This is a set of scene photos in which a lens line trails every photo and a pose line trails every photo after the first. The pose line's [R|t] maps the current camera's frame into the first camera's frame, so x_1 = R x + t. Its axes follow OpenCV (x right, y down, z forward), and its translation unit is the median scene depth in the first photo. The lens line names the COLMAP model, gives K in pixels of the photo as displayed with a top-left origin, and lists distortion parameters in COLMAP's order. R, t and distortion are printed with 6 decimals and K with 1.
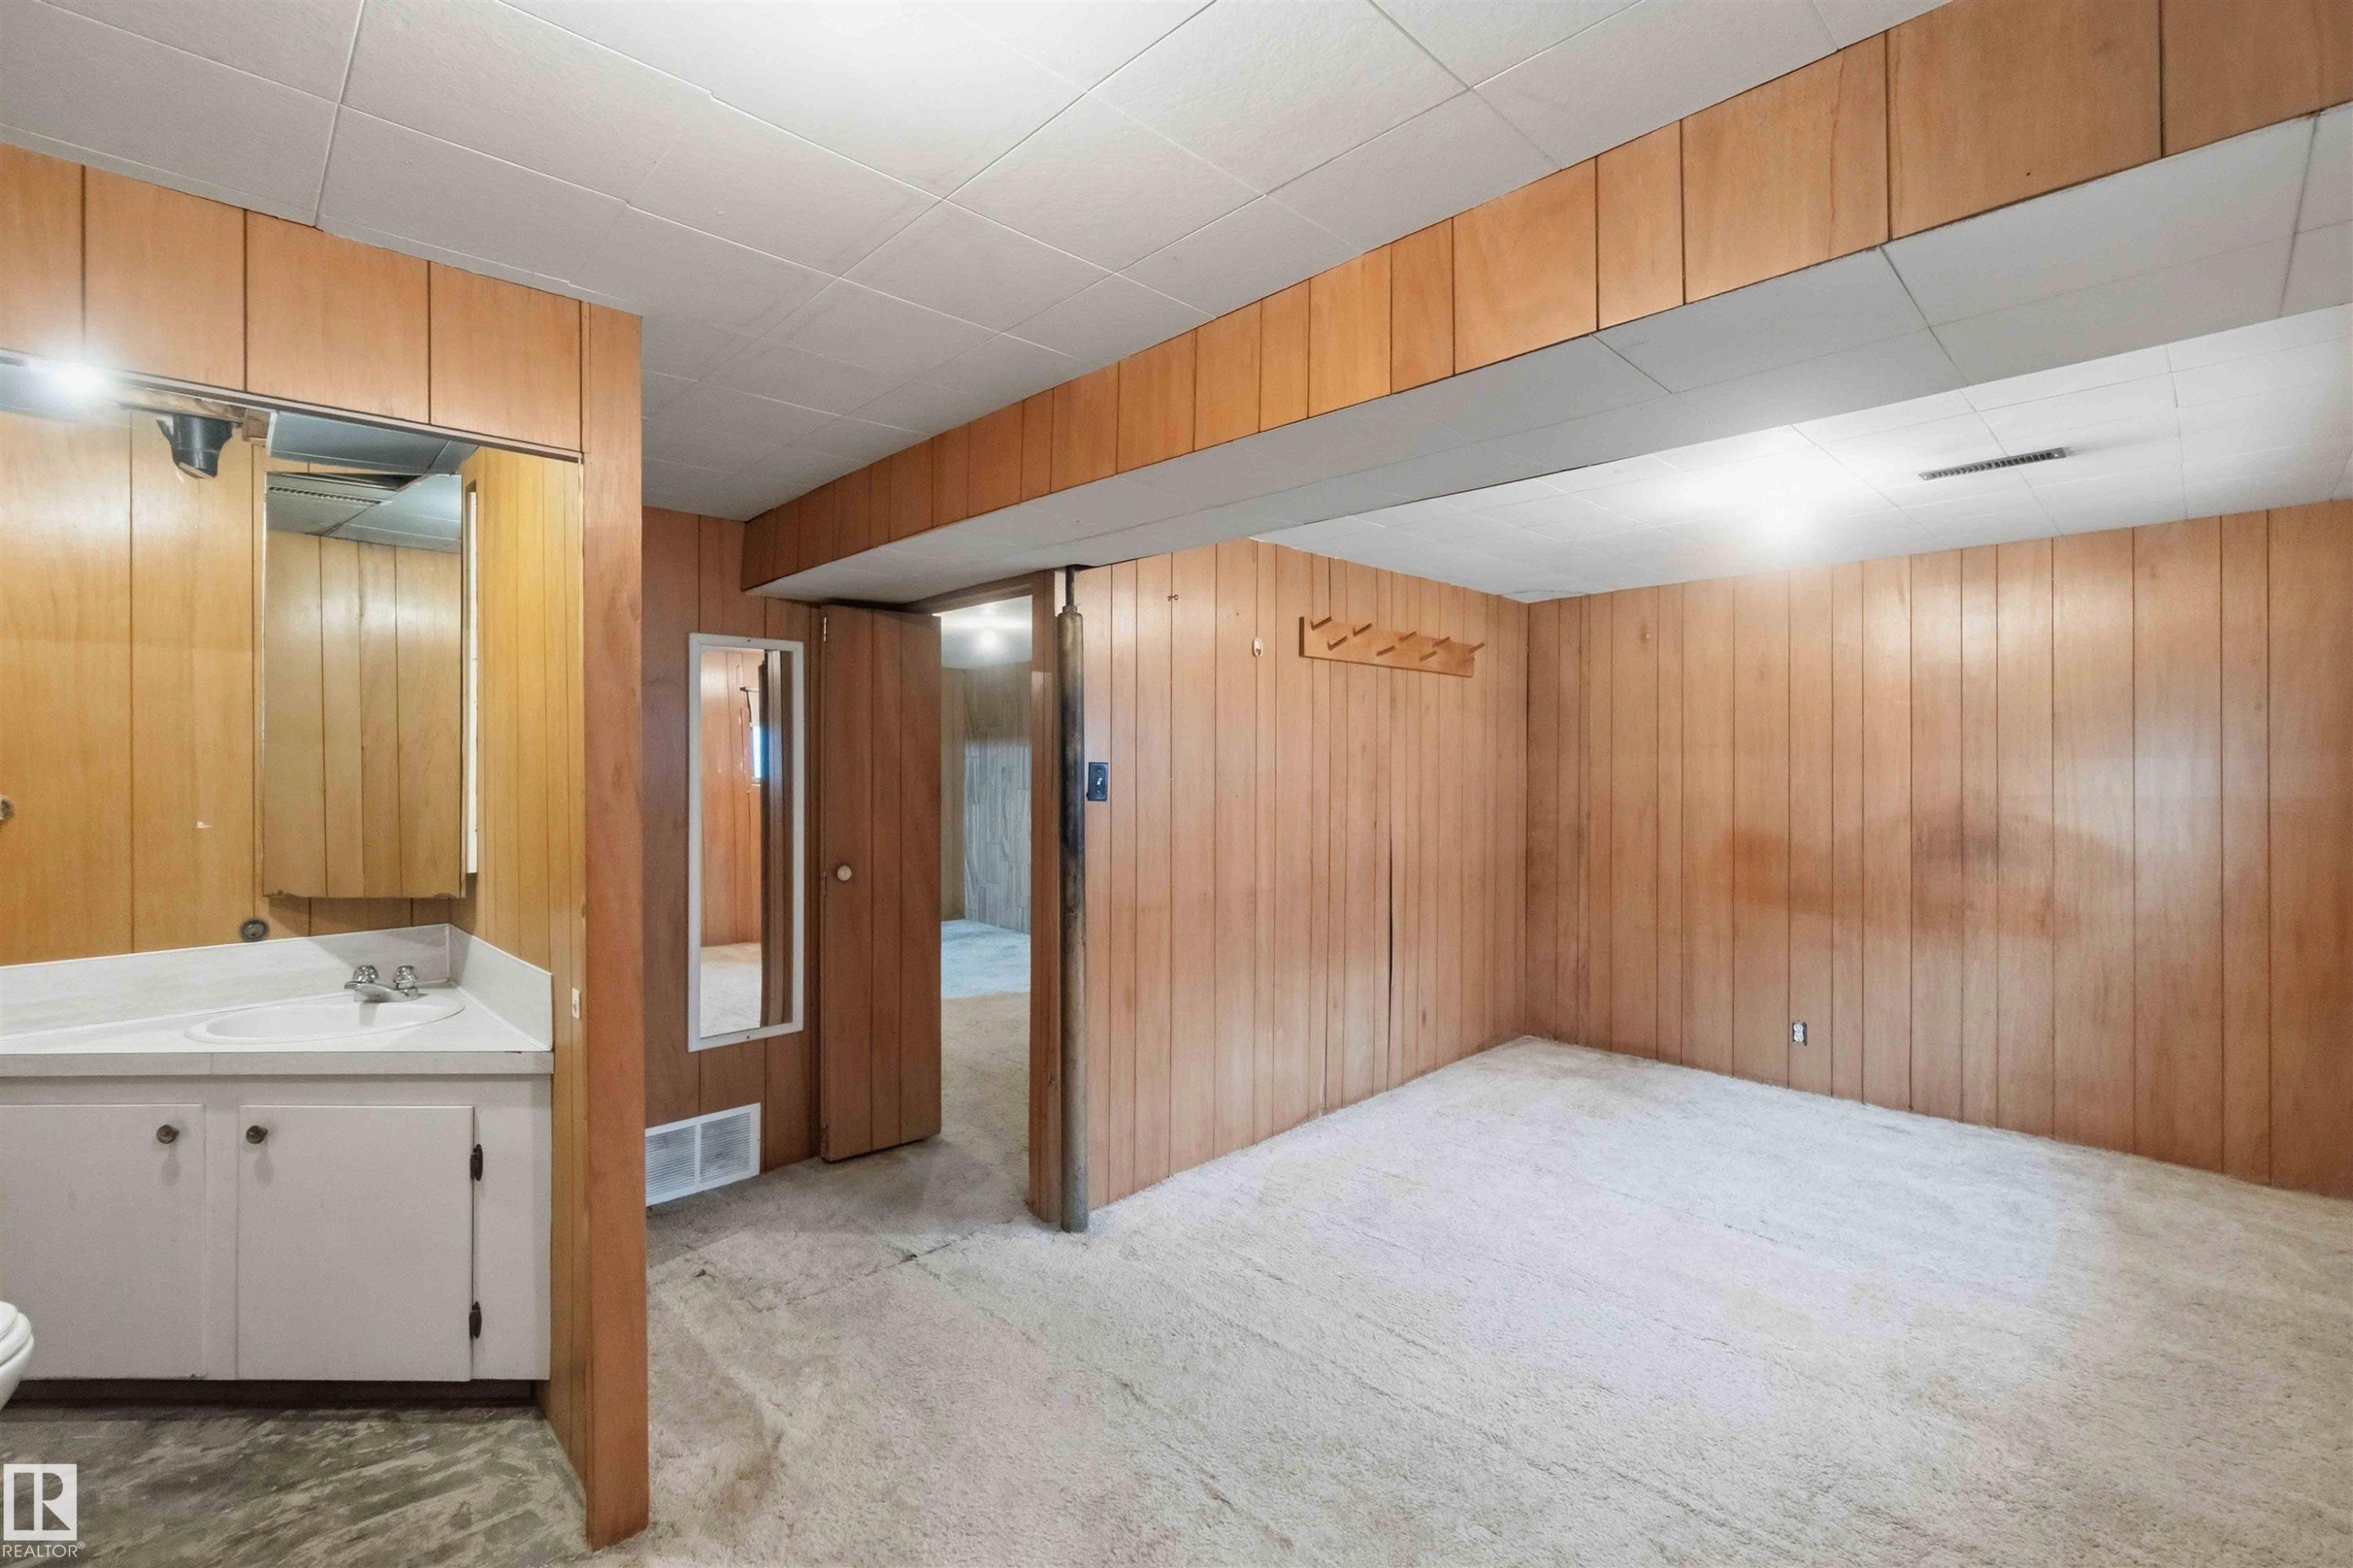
lens RADIAL K [[1018.2, 0, 1181.4], [0, 1018.2, 774.9], [0, 0, 1]] dist [-0.000461, -0.000008]
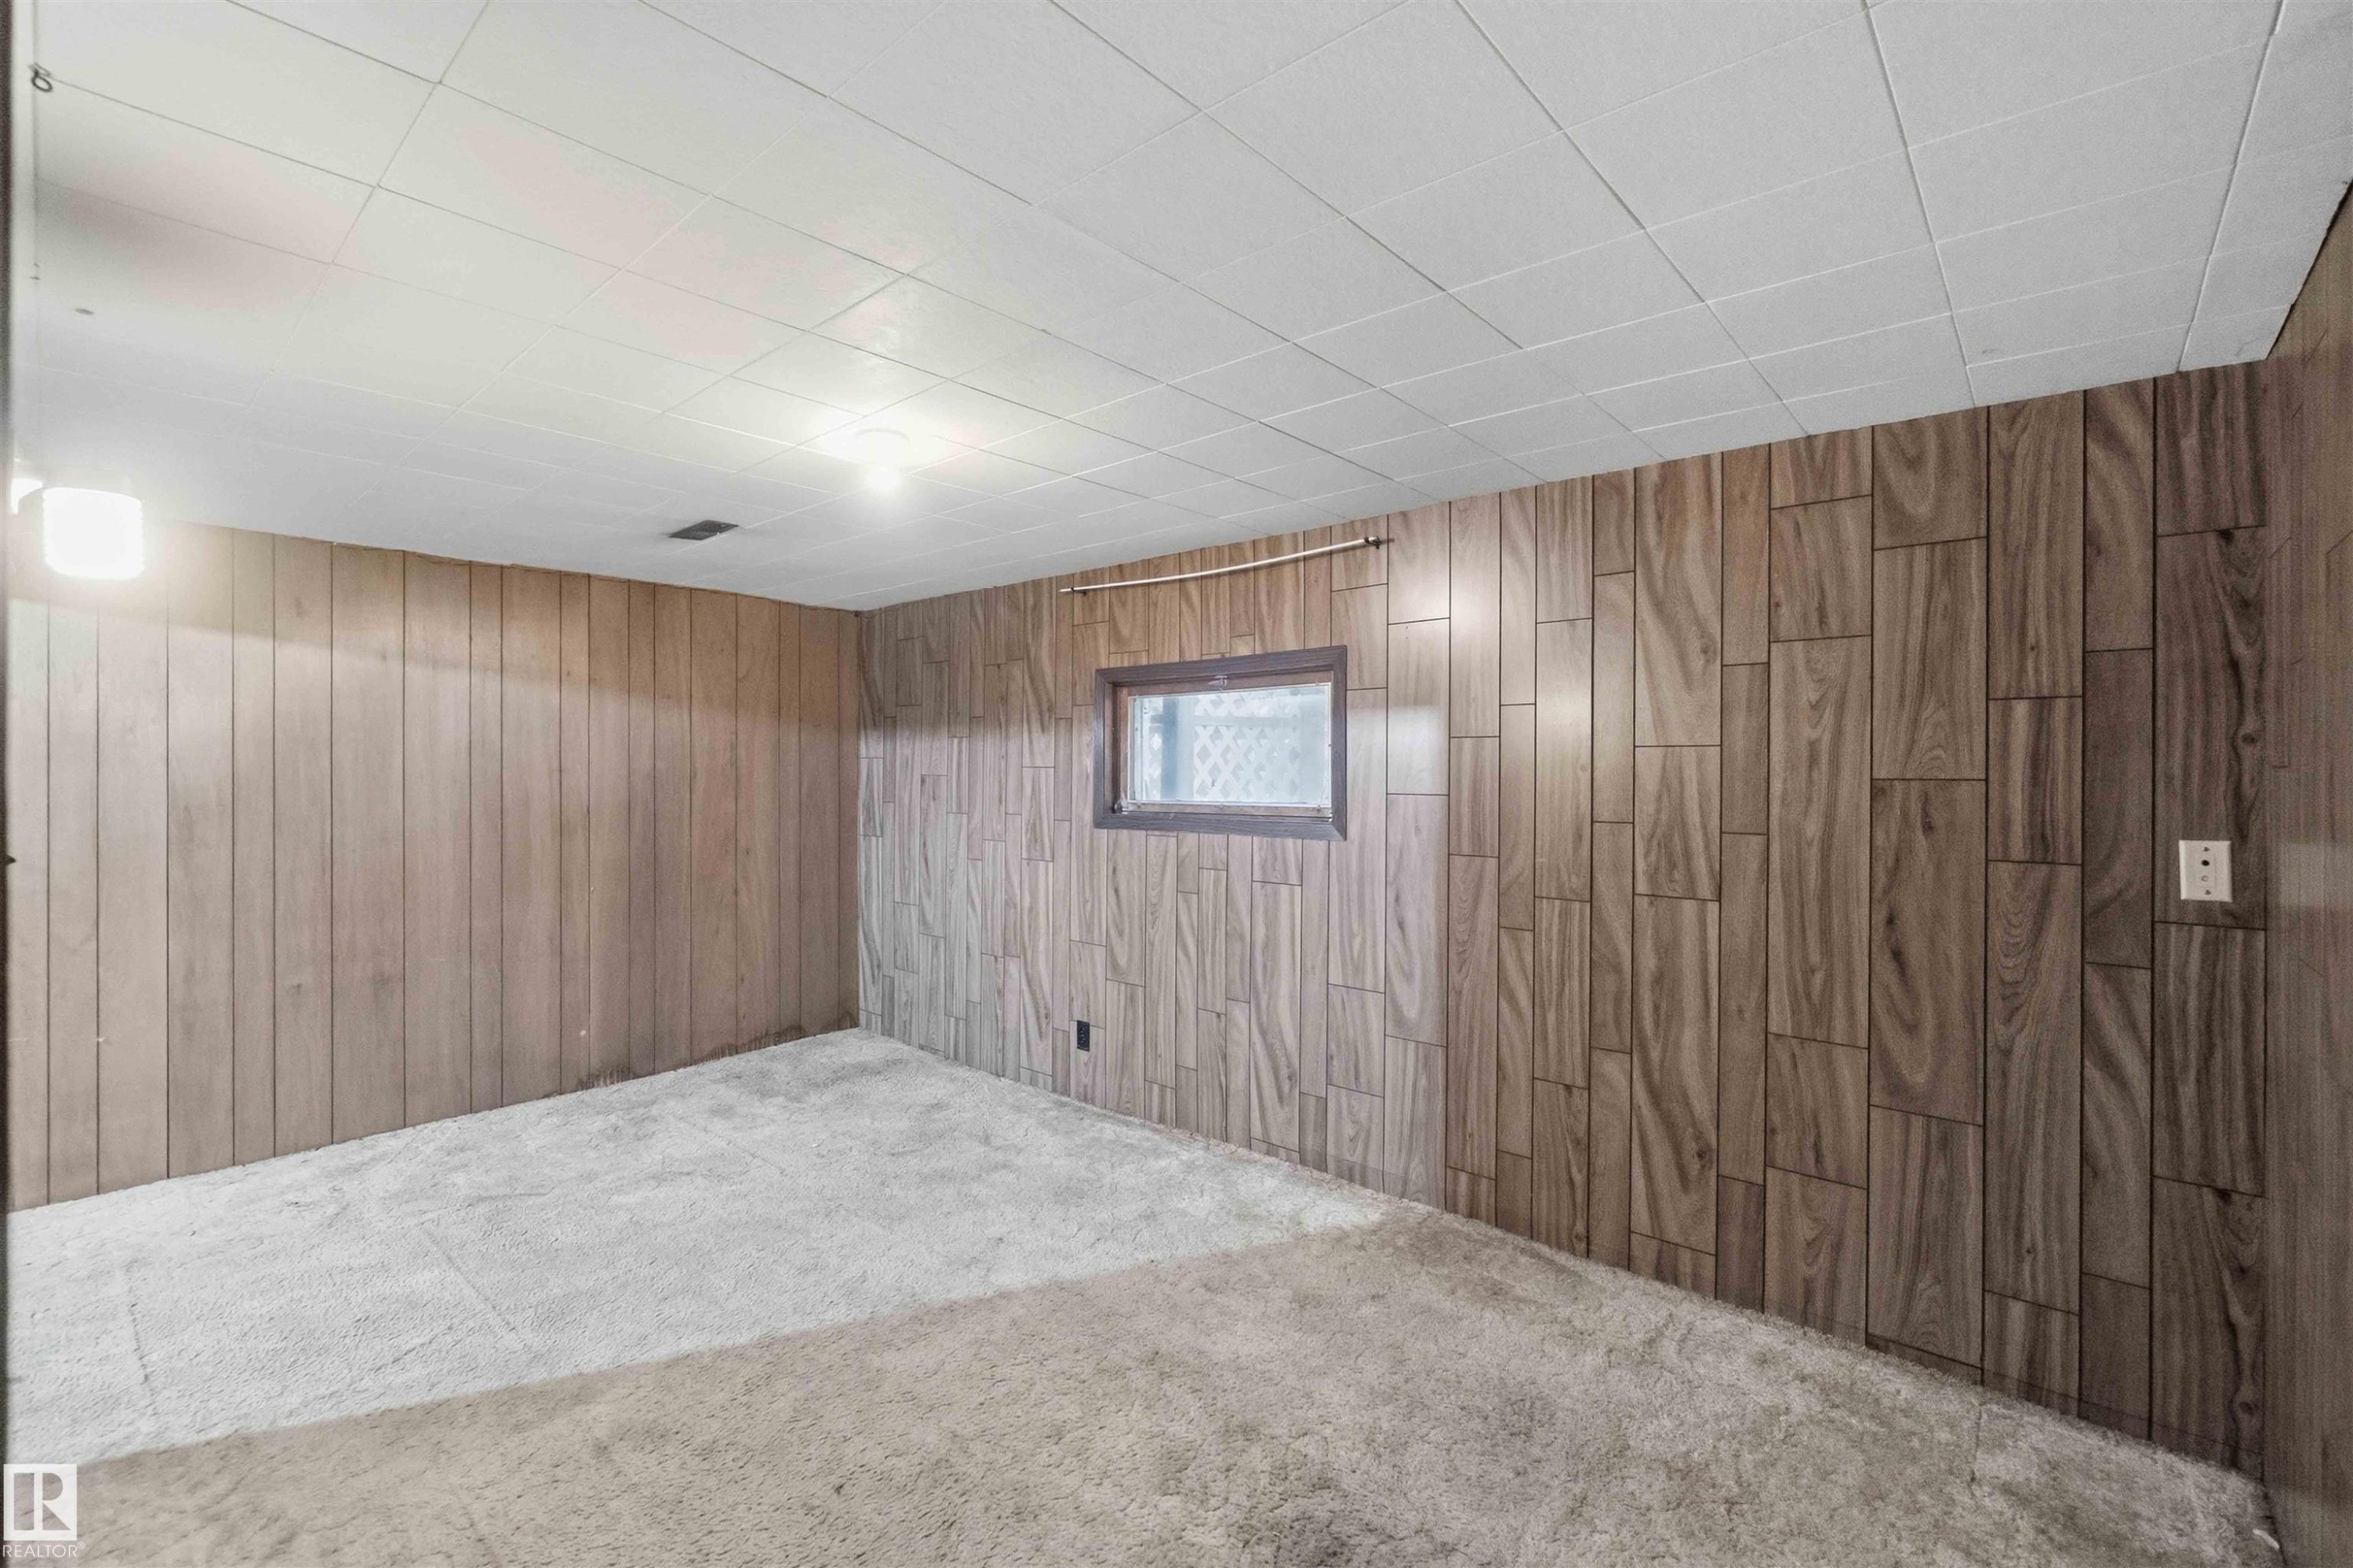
lens RADIAL K [[1018.2, 0, 1169.1], [0, 1018.2, 774.2], [0, 0, 1]] dist [-0.000461, -0.000008]
pose [[0.998435, -0.002145, 0.055884, -0.064857], [0.001948, 0.999992, 0.003589, -0.009739], [-0.055891, -0.003475, 0.998431, 0.397884]]
